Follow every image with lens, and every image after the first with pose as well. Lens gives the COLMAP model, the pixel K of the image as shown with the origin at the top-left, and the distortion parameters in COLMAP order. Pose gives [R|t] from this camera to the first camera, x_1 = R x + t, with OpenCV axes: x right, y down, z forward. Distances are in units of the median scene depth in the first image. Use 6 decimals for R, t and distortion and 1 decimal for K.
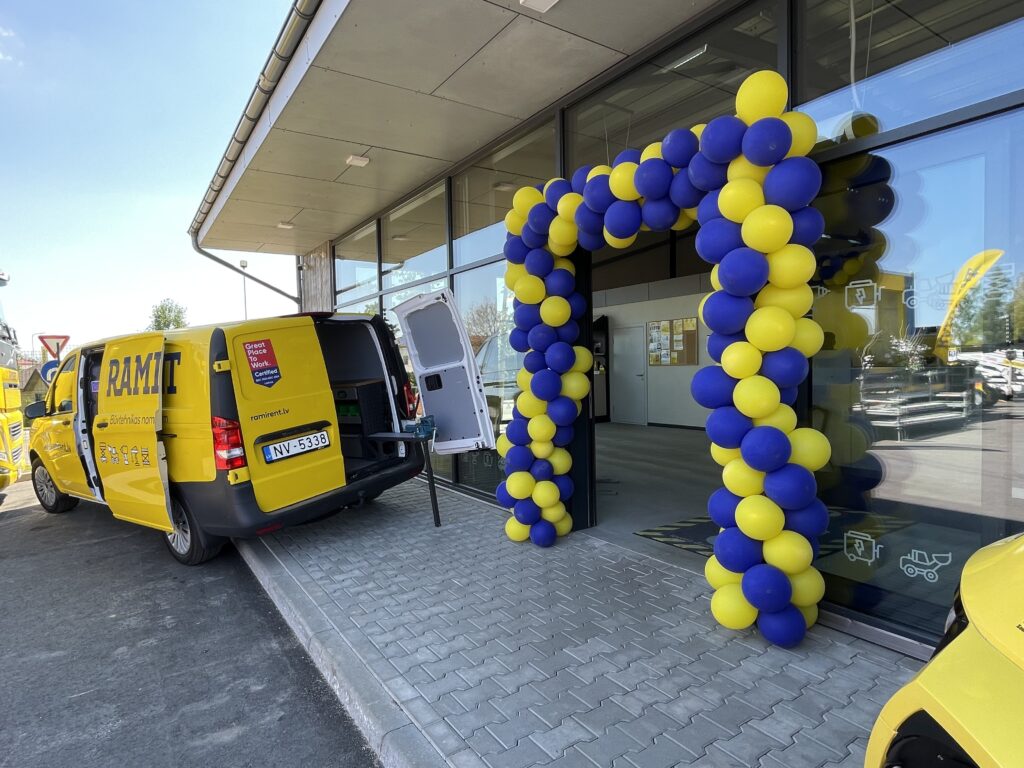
lens RADIAL K [[565.9, 0, 512.0], [0, 565.9, 384.0], [0, 0, 1]] dist [0.000468, -0.000121]
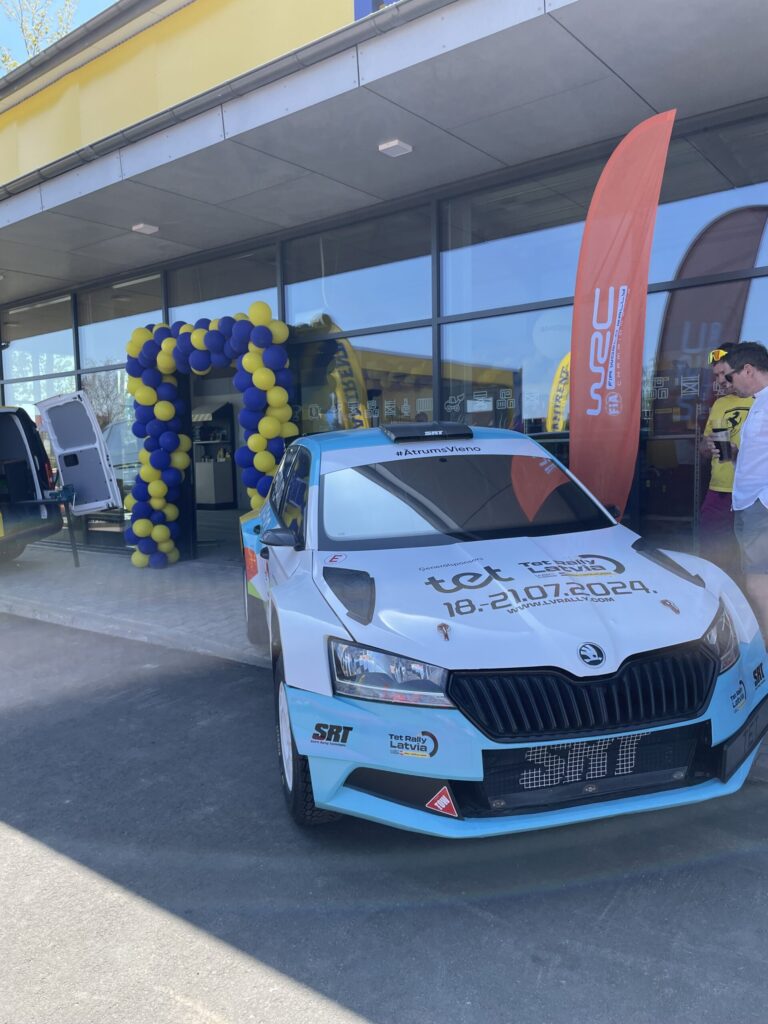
lens RADIAL K [[776.9, 0, 383.7], [0, 776.9, 487.0], [0, 0, 1]] dist [0.227214, -0.253497]
pose [[0.956698, -0.023295, 0.290149, 0.019561], [0.019796, 0.999692, 0.014987, 0.052081], [-0.290409, -0.008594, 0.956864, -1.138266]]
